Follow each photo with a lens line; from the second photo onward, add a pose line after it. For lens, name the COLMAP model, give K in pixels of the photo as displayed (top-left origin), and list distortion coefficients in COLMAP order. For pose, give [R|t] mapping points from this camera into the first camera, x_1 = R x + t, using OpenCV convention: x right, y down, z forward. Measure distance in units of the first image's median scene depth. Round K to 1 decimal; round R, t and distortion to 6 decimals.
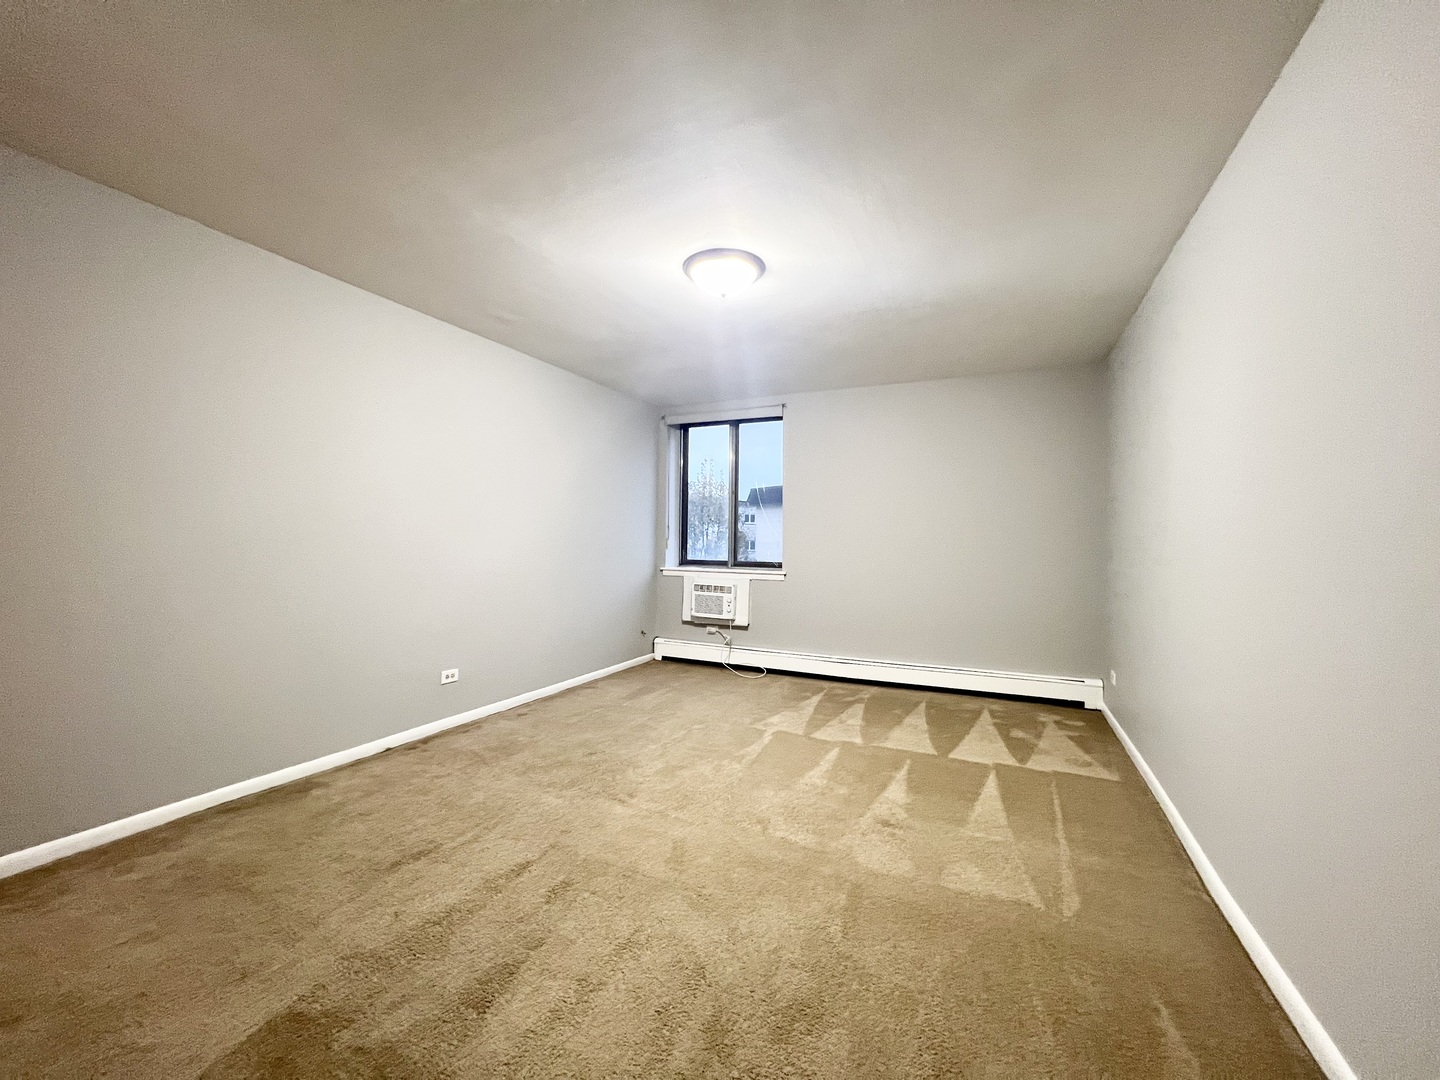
lens RADIAL K [[577.9, 0, 721.2], [0, 577.9, 538.9], [0, 0, 1]] dist [0.001089, 0.000442]
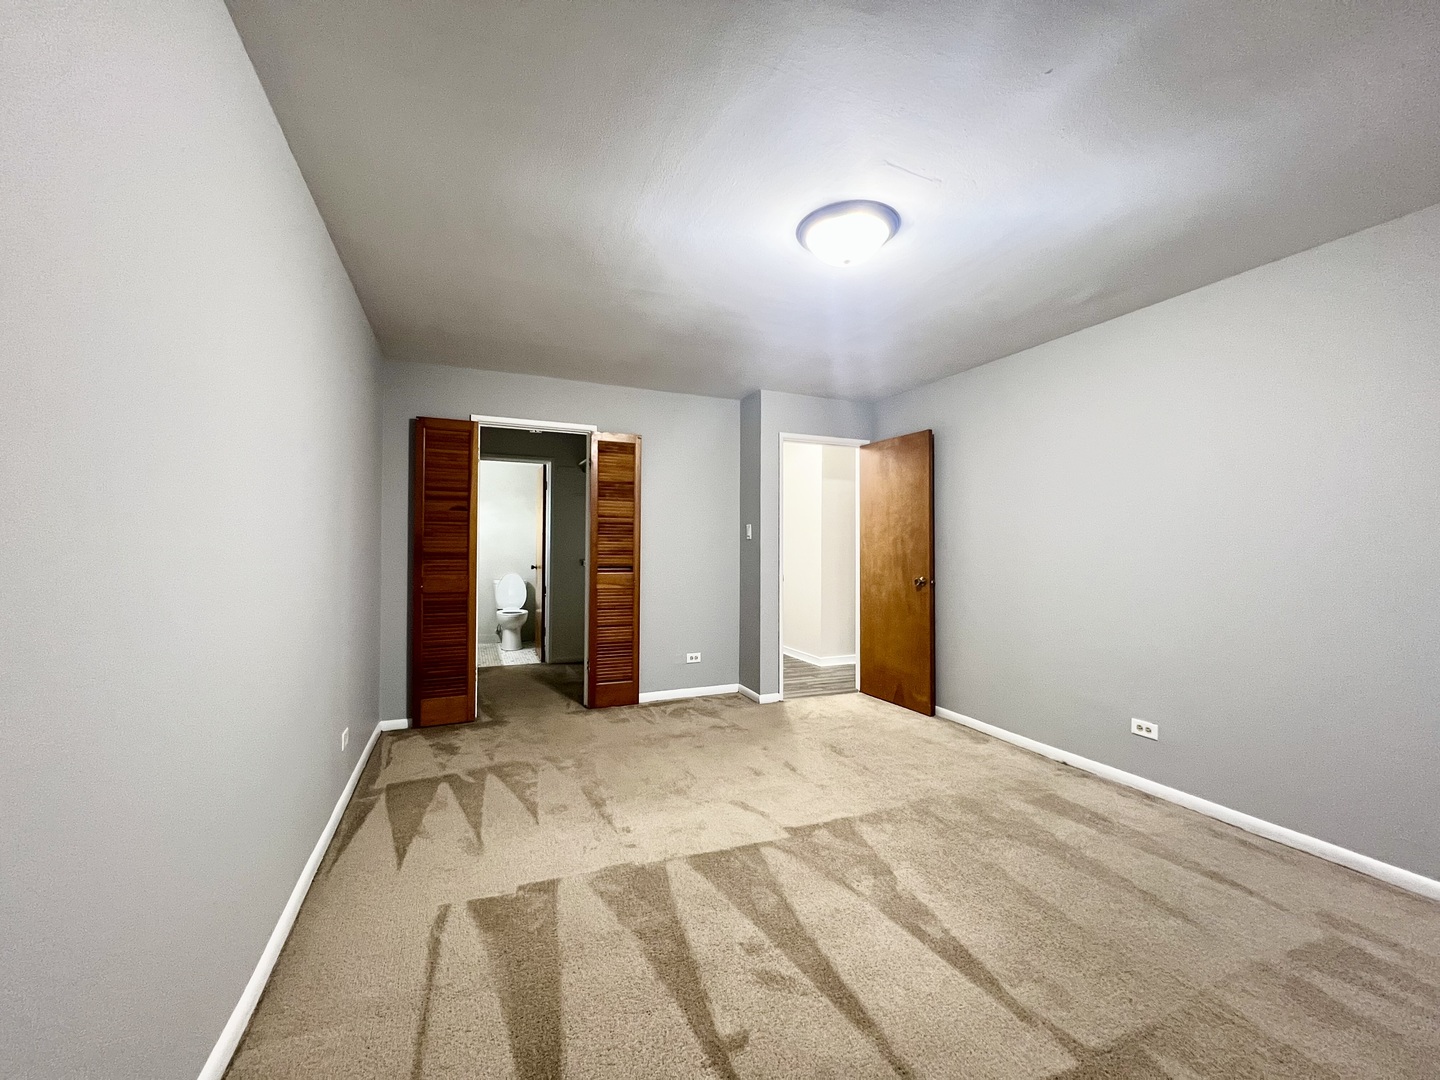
lens RADIAL K [[577.9, 0, 717.4], [0, 577.9, 541.2], [0, 0, 1]] dist [0.001089, 0.000442]
pose [[-0.659565, -0.018308, -0.751424, 0.856799], [-0.010657, 0.999831, -0.015007, -0.020620], [0.751572, -0.001890, -0.659648, 1.650856]]
